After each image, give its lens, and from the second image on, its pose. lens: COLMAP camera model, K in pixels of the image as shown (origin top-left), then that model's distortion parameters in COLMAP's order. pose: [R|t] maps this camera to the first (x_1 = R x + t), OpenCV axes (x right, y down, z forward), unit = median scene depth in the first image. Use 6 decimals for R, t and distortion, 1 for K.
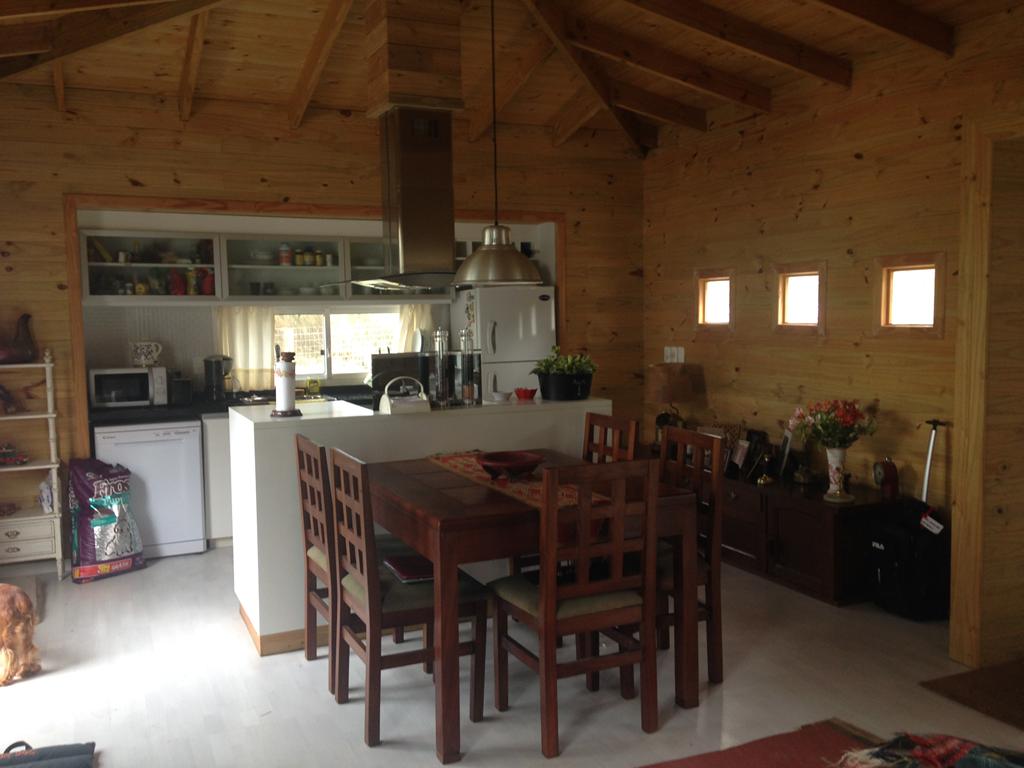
lens RADIAL K [[928.0, 0, 515.9], [0, 928.0, 377.1], [0, 0, 1]] dist [0.164462, -0.246114]
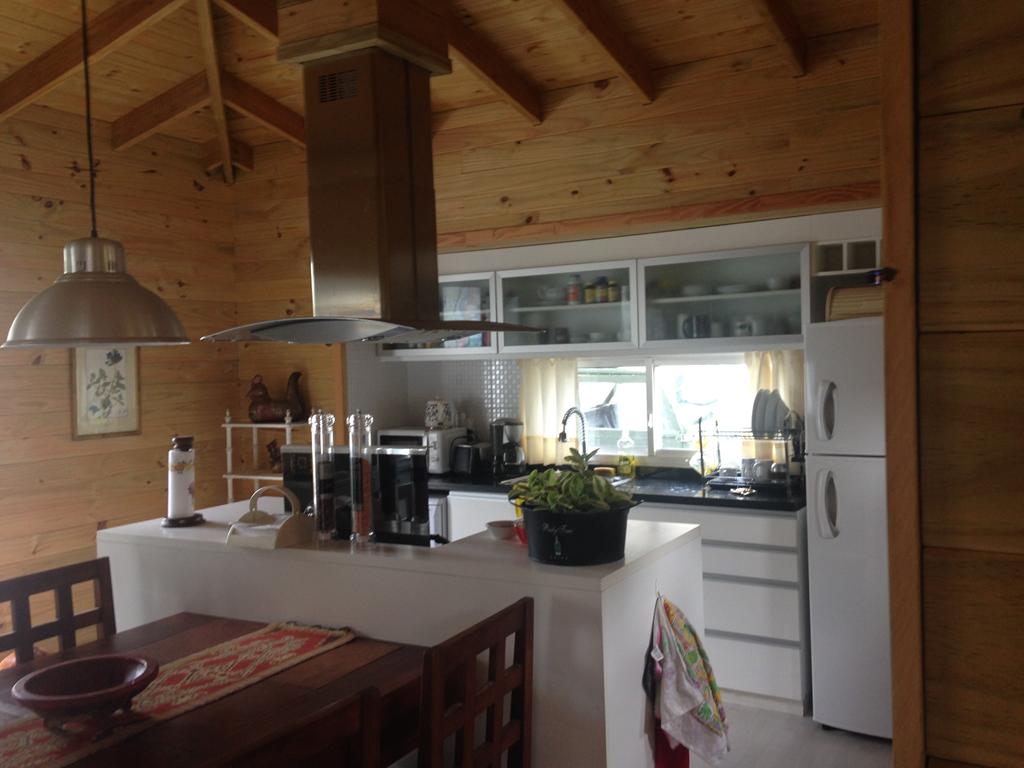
lens RADIAL K [[928.0, 0, 519.9], [0, 928.0, 373.3], [0, 0, 1]] dist [0.164462, -0.246114]
pose [[0.583759, 0.013021, -0.811822, 0.343393], [-0.039312, 0.999152, -0.012242, -0.052207], [0.810974, 0.039061, 0.583776, 0.527198]]
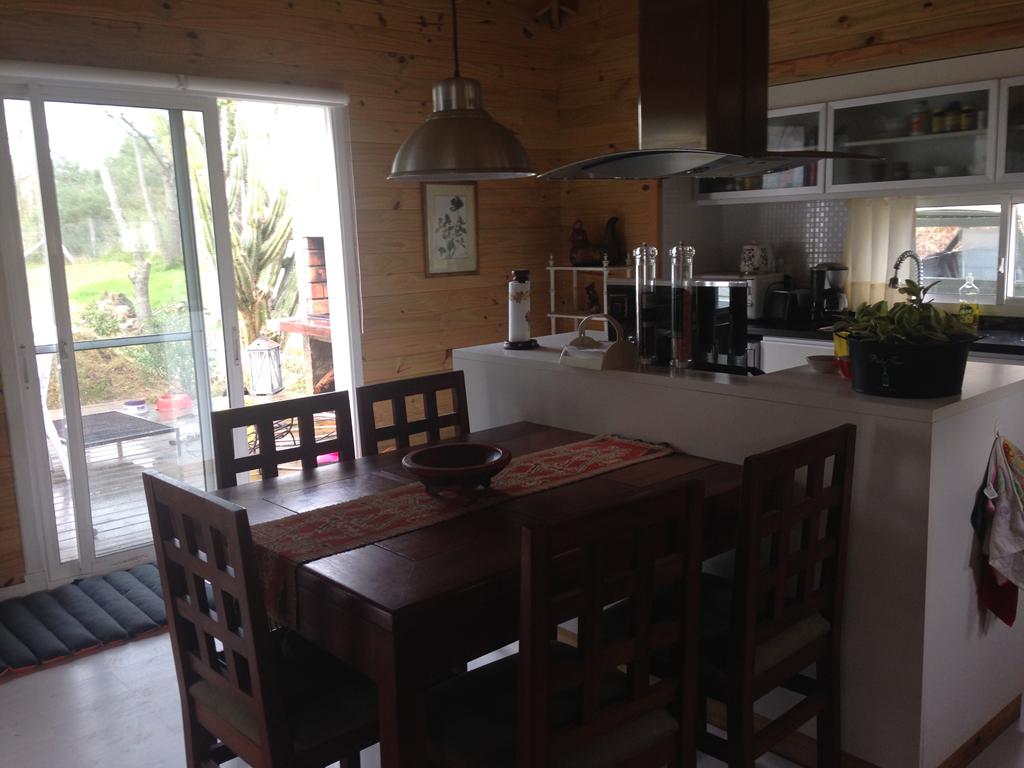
lens RADIAL K [[928.0, 0, 506.3], [0, 928.0, 381.7], [0, 0, 1]] dist [0.164462, -0.246114]
pose [[0.283229, 0.164221, -0.944888, 0.359717], [-0.040129, 0.986397, 0.159406, -0.039813], [0.958213, -0.007231, 0.285966, 0.510836]]
